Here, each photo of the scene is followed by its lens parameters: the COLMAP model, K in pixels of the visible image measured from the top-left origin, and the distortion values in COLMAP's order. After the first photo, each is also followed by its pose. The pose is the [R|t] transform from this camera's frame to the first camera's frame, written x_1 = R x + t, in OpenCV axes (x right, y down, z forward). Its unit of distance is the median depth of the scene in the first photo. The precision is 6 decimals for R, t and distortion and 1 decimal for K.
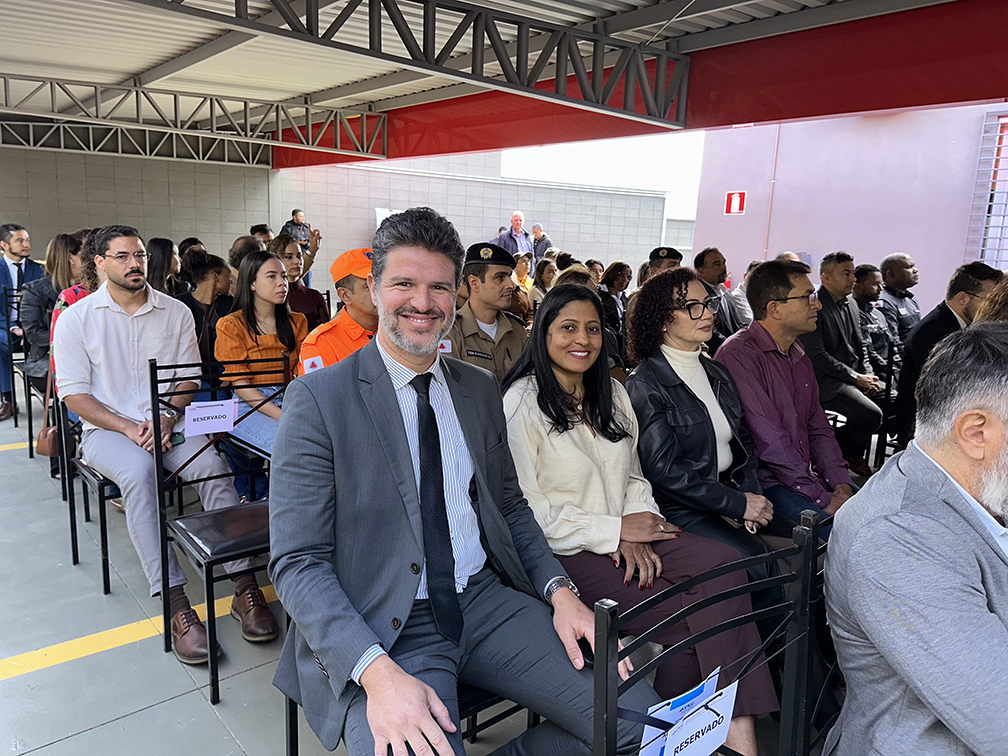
lens RADIAL K [[734.3, 0, 556.3], [0, 734.3, 388.7], [0, 0, 1]] dist [0.141097, -0.184247]
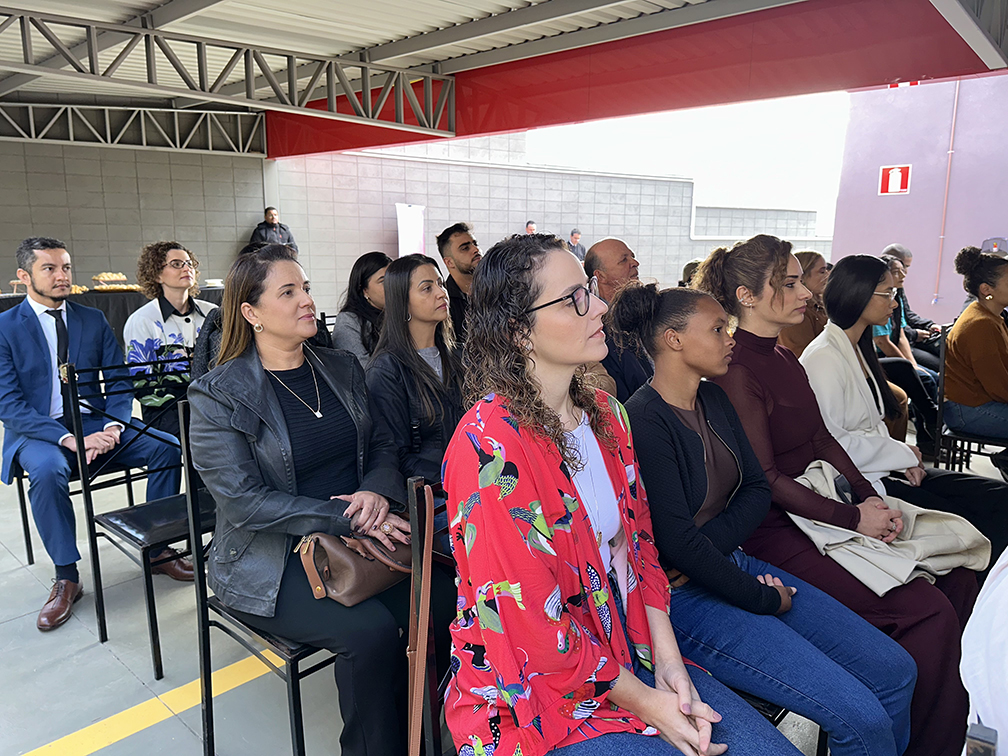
lens RADIAL K [[700.8, 0, 510.5], [0, 700.8, 379.9], [0, 0, 1]] dist [0.103124, -0.138910]
pose [[0.991645, -0.057807, 0.115316, -0.253998], [0.057238, 0.998327, 0.008242, -0.057491], [-0.115599, -0.001573, 0.993295, 0.254545]]
